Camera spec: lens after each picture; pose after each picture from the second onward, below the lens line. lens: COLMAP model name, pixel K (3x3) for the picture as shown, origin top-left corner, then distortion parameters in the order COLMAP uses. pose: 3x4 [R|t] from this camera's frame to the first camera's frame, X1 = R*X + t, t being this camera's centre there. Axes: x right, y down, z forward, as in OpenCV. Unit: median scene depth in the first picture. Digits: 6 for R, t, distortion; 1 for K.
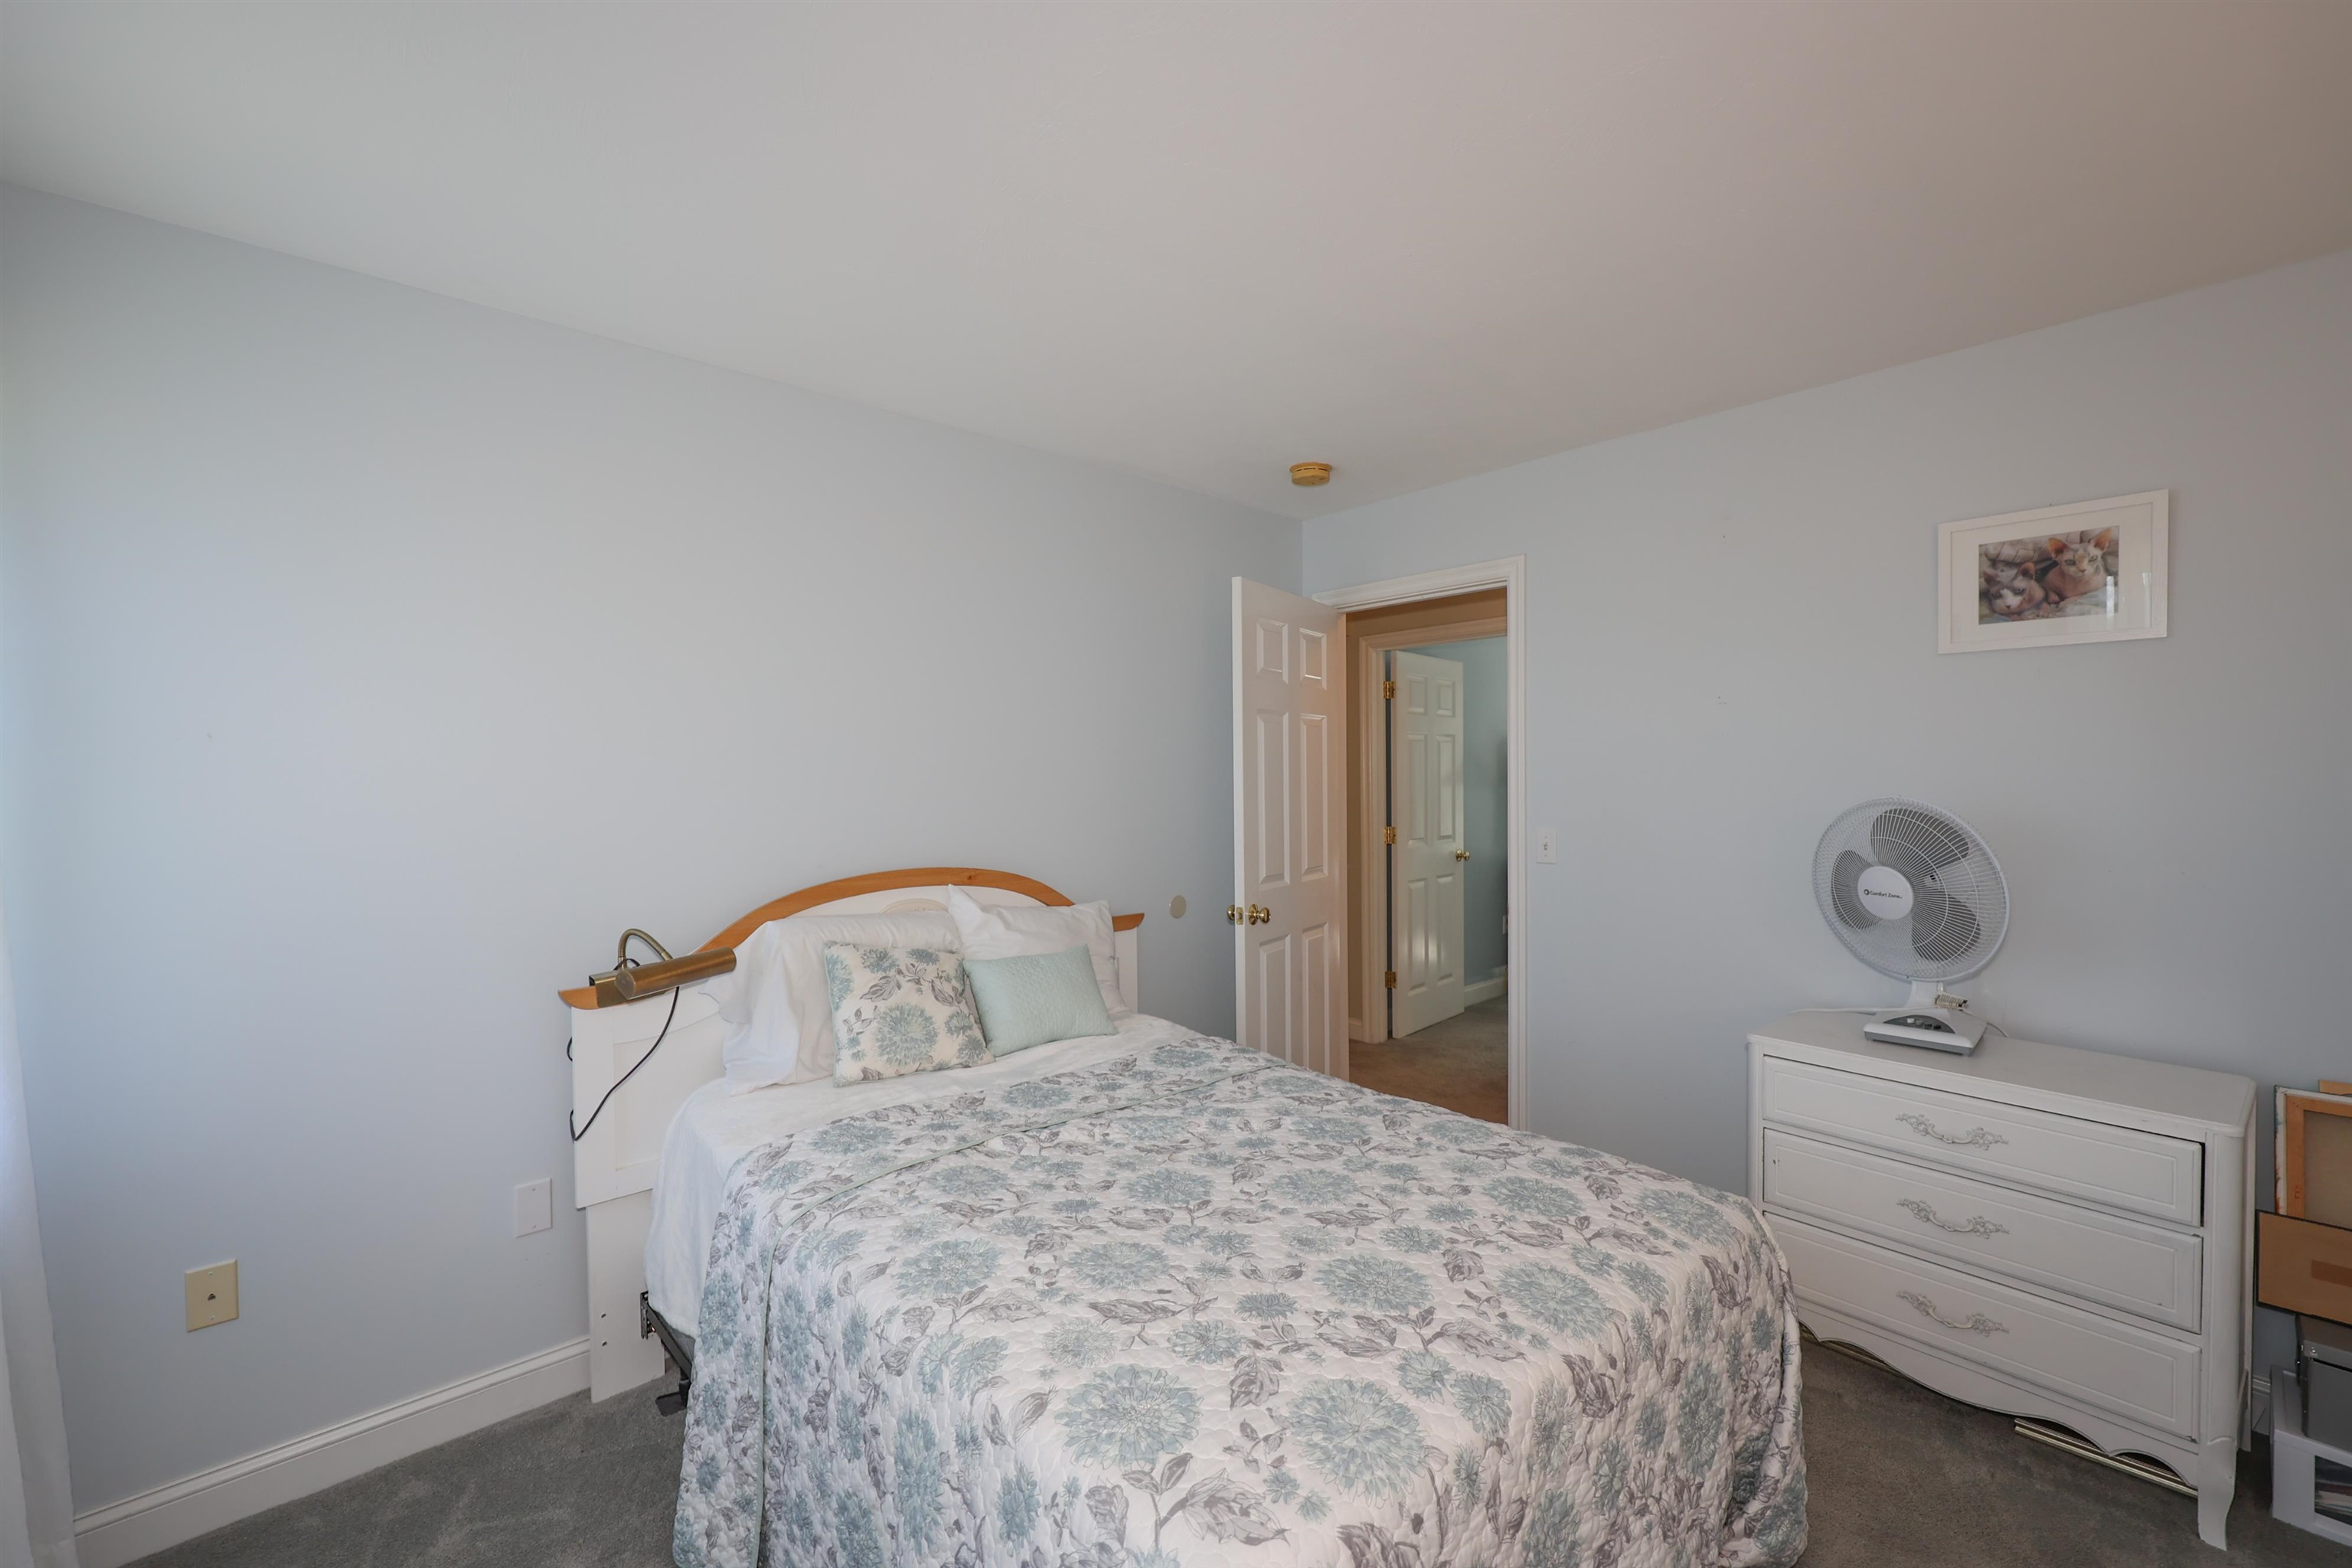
lens RADIAL K [[969.1, 0, 1180.1], [0, 969.1, 781.4], [0, 0, 1]] dist [0.010379, 0.000346]
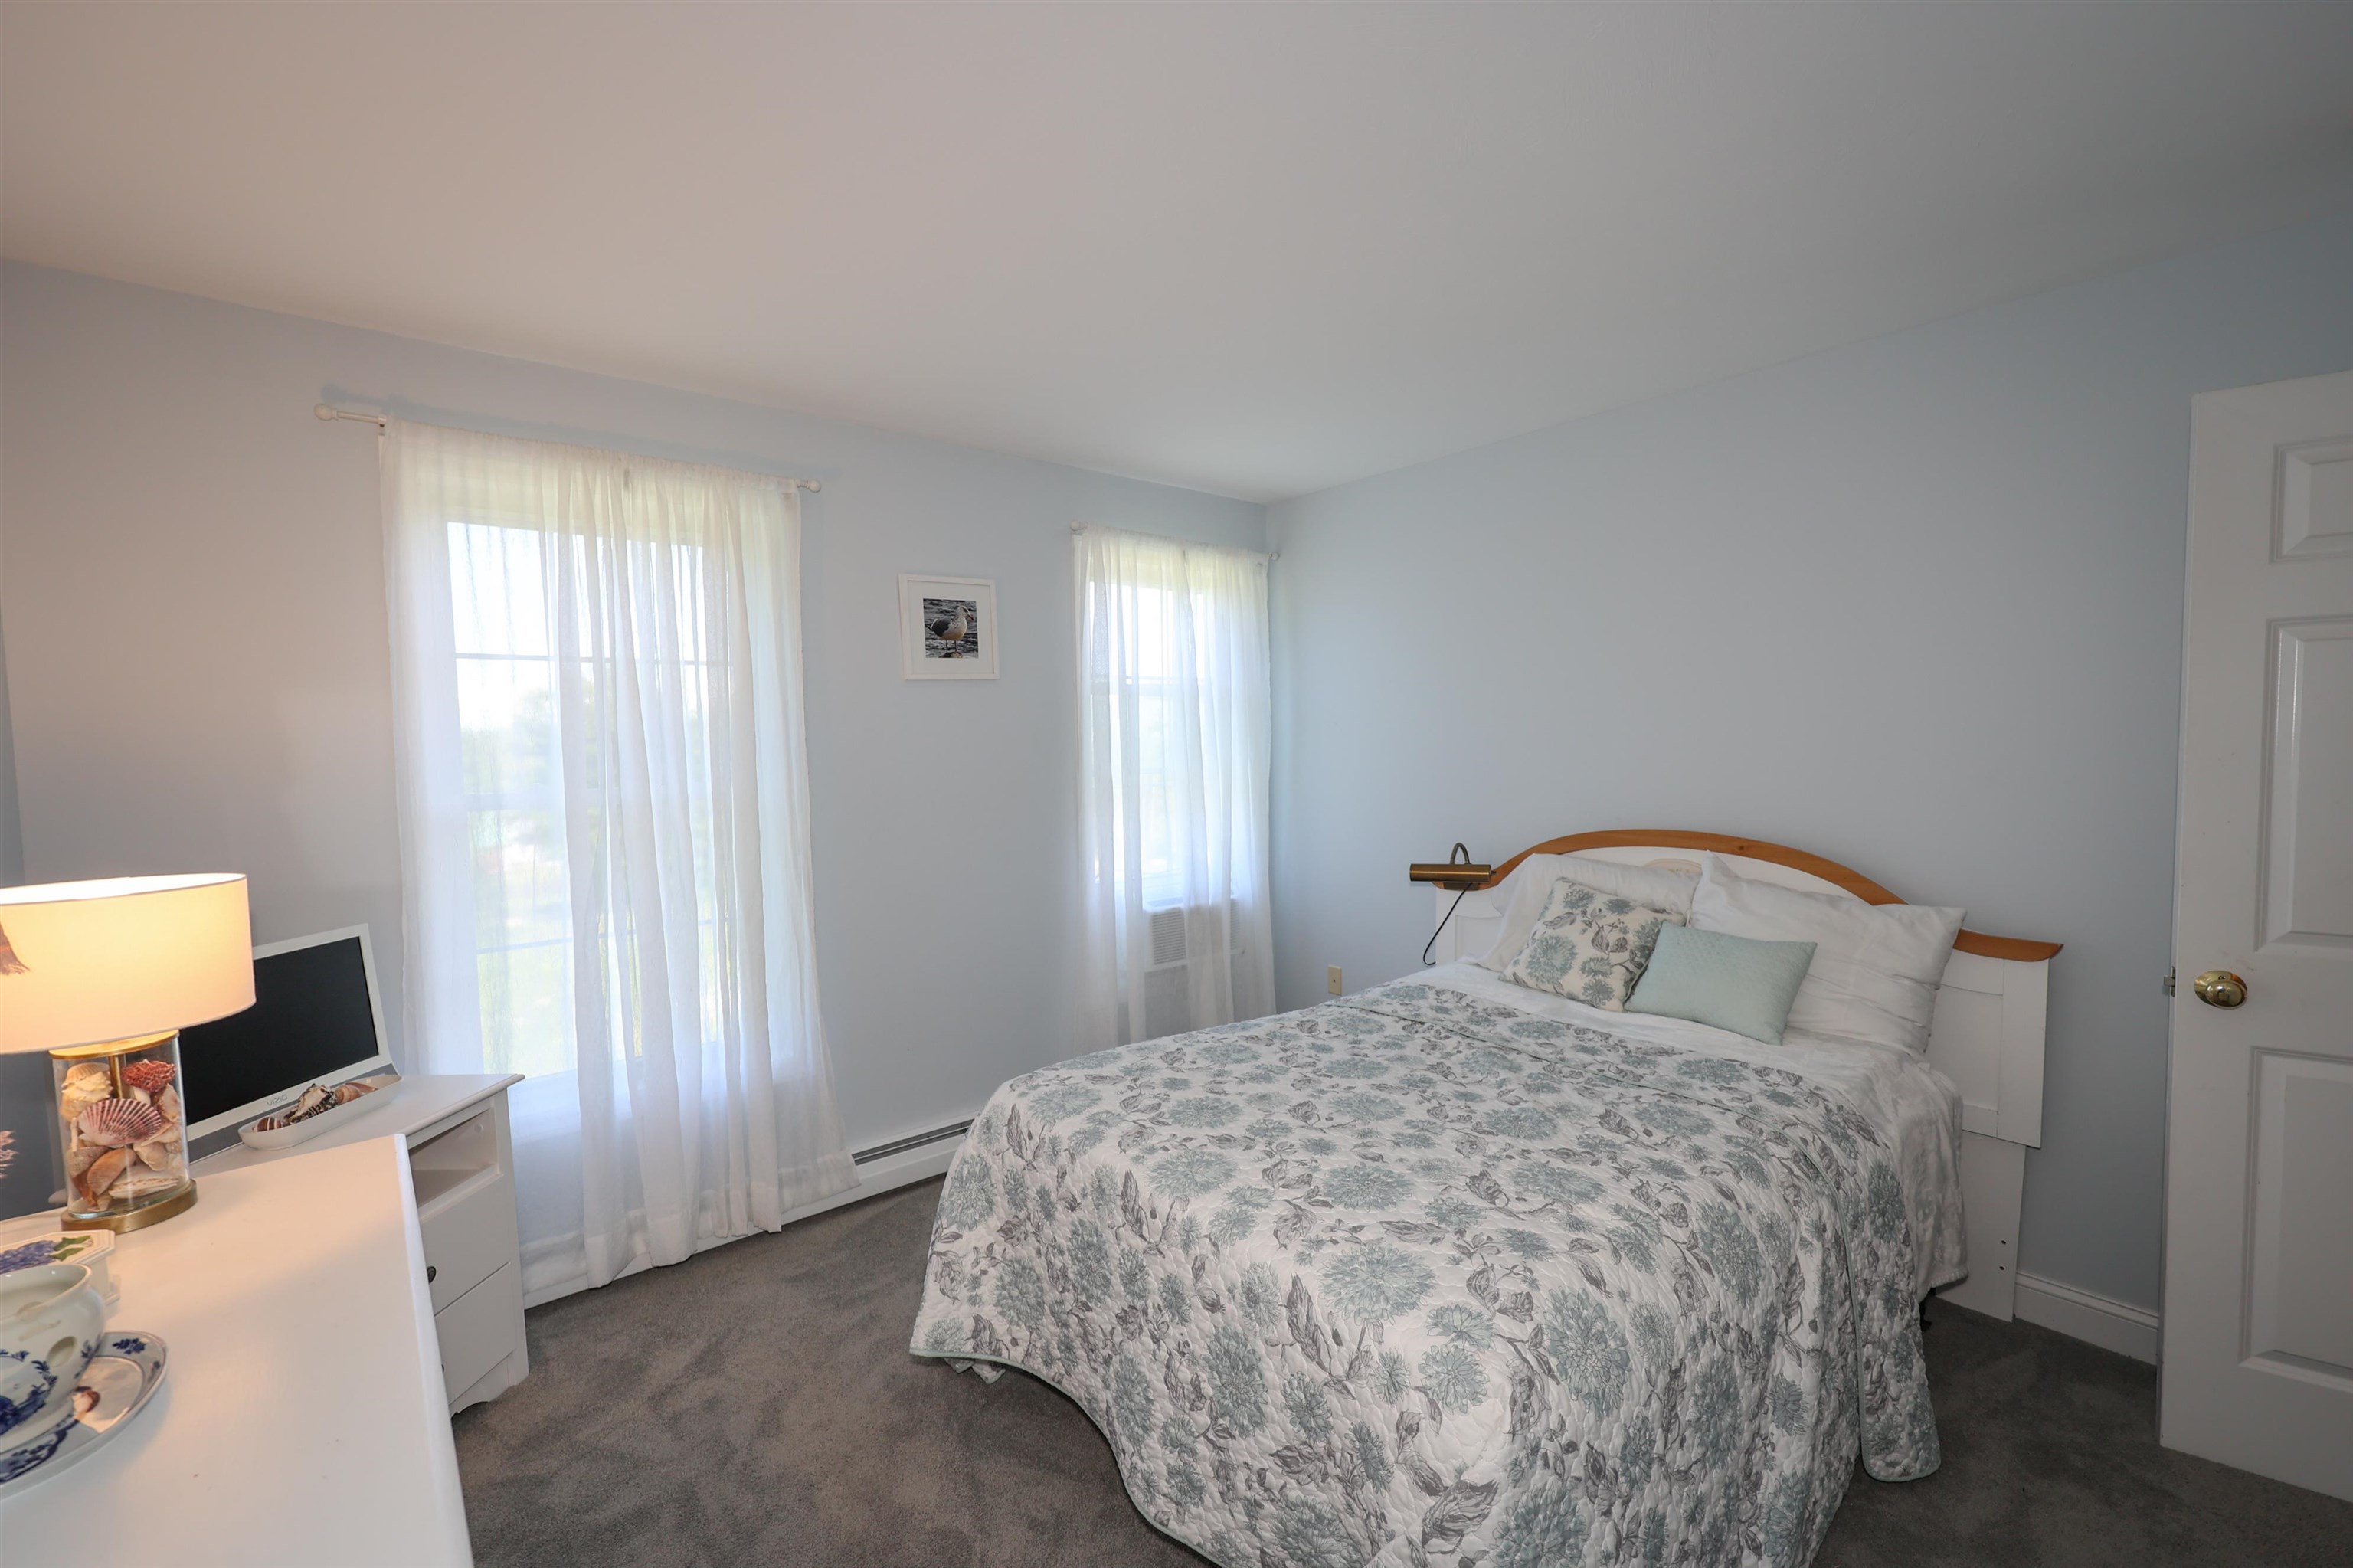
lens RADIAL K [[969.5, 0, 1178.0], [0, 969.5, 791.6], [0, 0, 1]] dist [0.010379, 0.000346]
pose [[-0.024899, 0.065033, -0.997572, 0.915203], [0.013332, 0.997815, 0.064716, -0.031658], [0.999601, -0.011688, -0.025712, 0.569405]]
